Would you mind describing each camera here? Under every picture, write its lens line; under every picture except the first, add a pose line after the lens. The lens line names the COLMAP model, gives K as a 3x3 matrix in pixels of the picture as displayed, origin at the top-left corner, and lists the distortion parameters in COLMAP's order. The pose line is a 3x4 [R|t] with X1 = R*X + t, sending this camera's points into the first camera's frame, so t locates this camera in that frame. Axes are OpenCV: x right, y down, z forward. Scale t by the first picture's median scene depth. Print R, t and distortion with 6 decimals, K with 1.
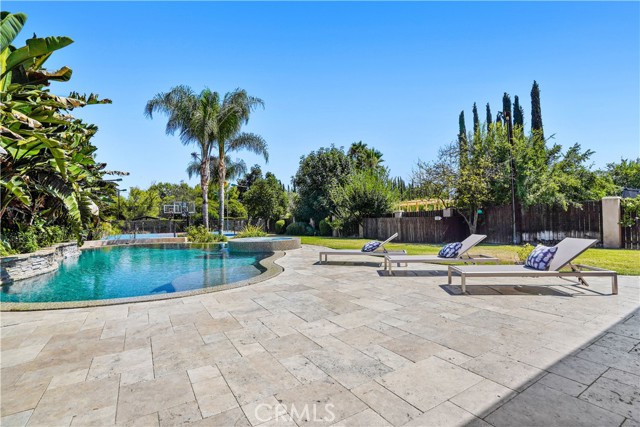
lens RADIAL K [[297.4, 0, 320.0], [0, 297.4, 213.5], [0, 0, 1]] dist [-0.057771, 0.000409]
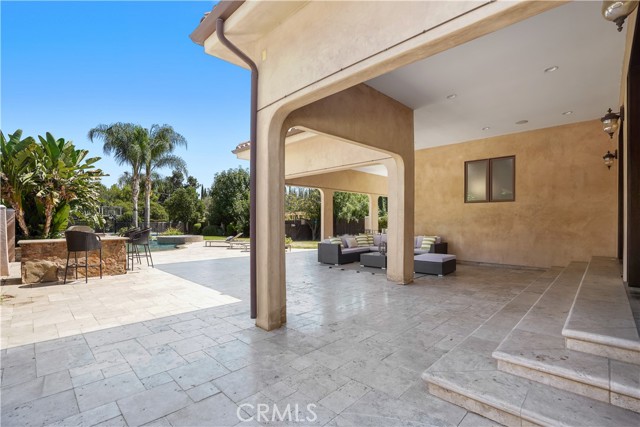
lens RADIAL K [[297.4, 0, 320.0], [0, 297.4, 213.5], [0, 0, 1]] dist [-0.057771, 0.000409]
pose [[0.970941, 0.022733, 0.238235, 0.084516], [-0.020855, 0.999728, -0.010402, -0.020285], [-0.238407, 0.005131, 0.971152, -0.372991]]
